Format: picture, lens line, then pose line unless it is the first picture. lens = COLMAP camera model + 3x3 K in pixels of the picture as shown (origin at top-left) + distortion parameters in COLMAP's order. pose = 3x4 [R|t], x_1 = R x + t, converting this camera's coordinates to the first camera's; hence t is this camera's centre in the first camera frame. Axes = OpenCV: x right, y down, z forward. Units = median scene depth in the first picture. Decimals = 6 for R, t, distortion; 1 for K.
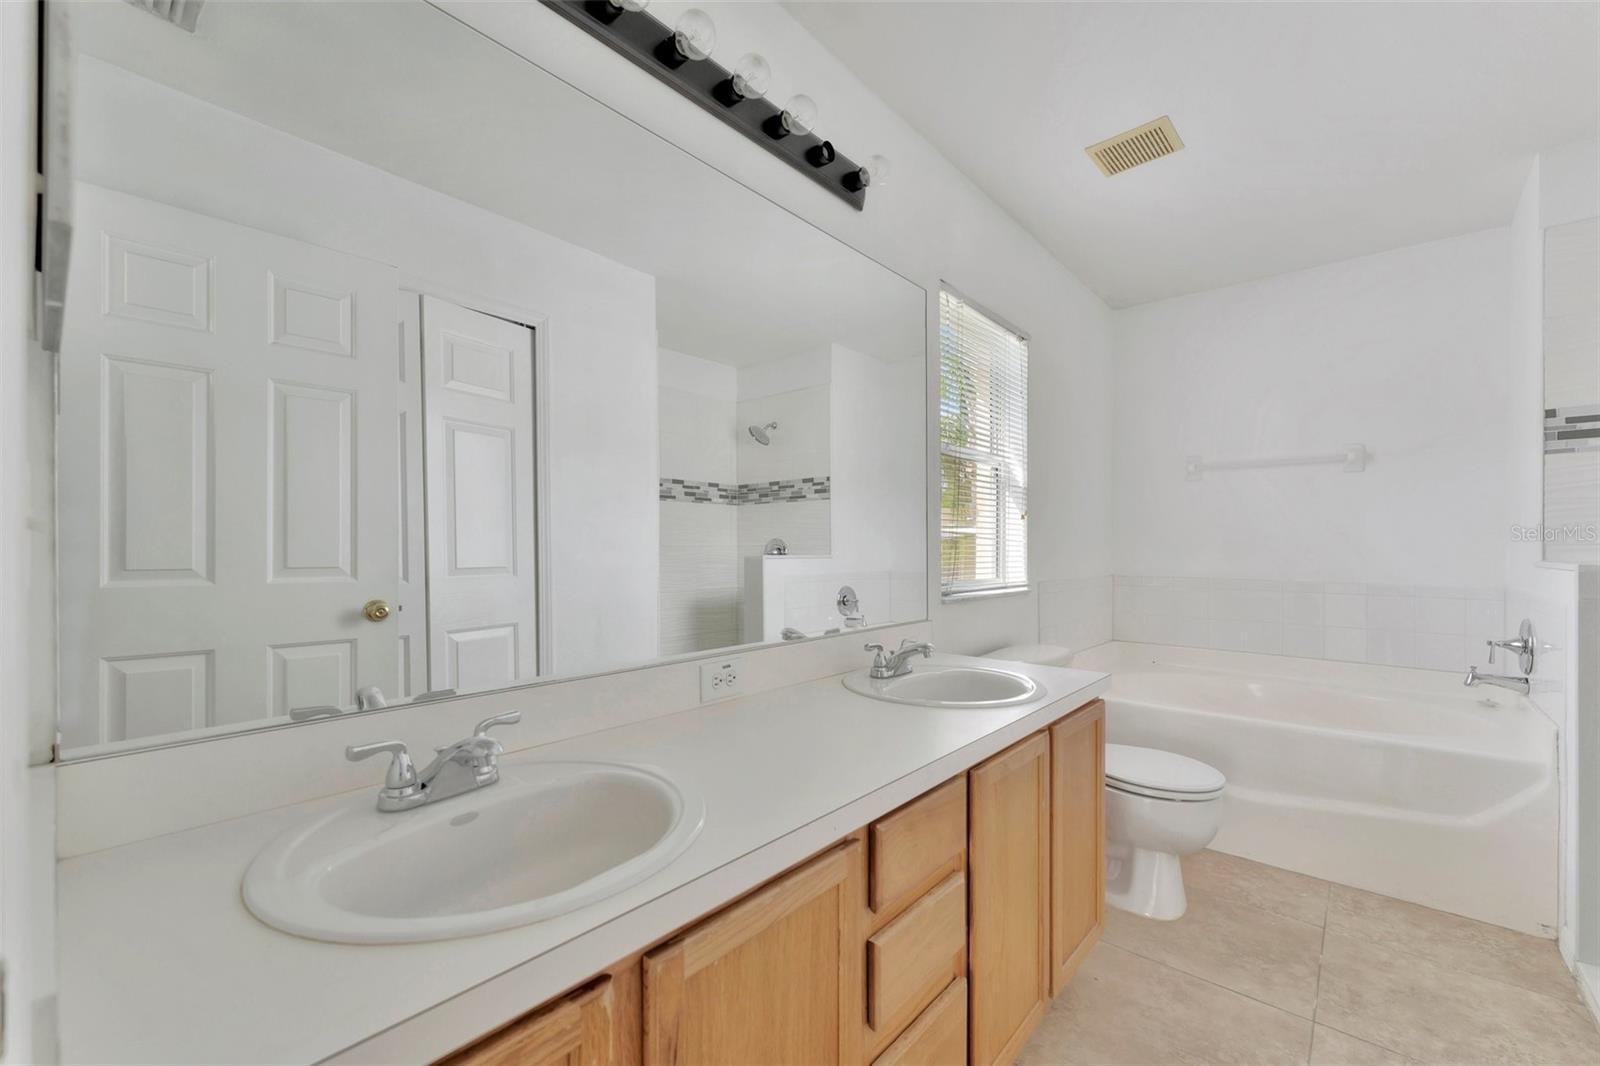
lens RADIAL K [[636.1, 0, 800.0], [0, 636.1, 544.2], [0, 0, 1]] dist [0.002825, -0.000439]
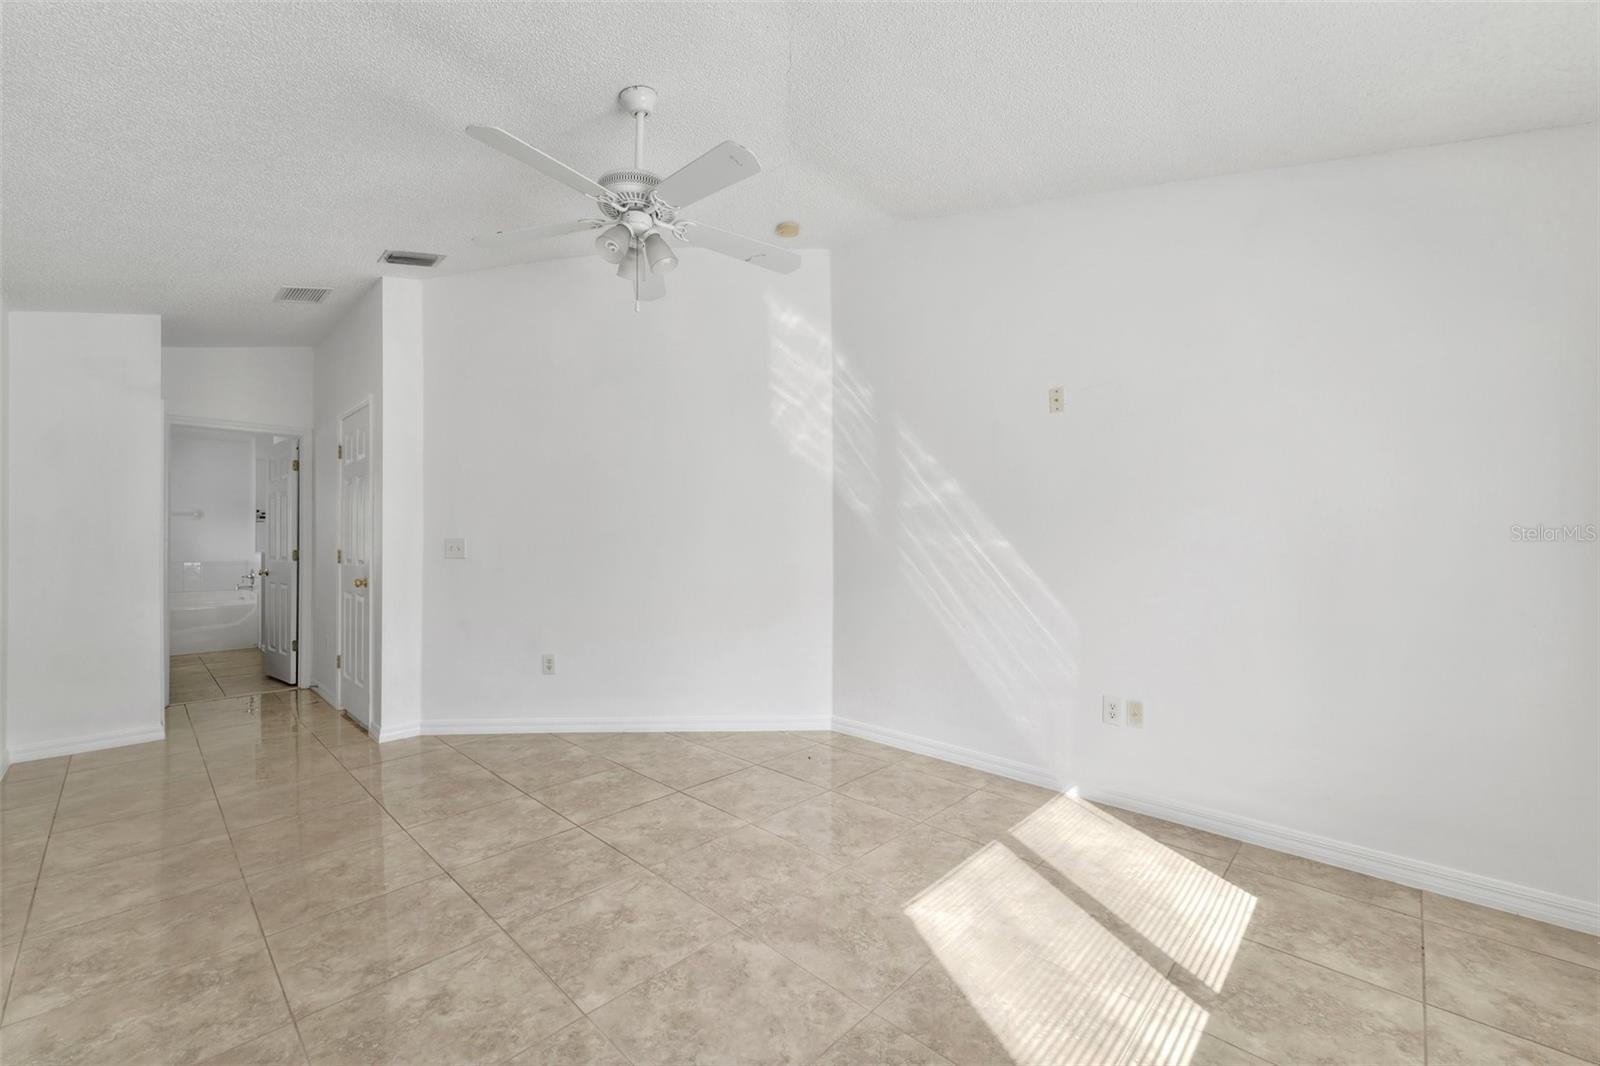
lens RADIAL K [[636.1, 0, 800.3], [0, 636.1, 539.2], [0, 0, 1]] dist [0.002825, -0.000439]
pose [[0.020365, 0.000168, 0.999793, -2.149514], [-0.003406, 0.999994, -0.000099, -0.050239], [-0.999787, -0.003403, 0.020365, -1.945787]]
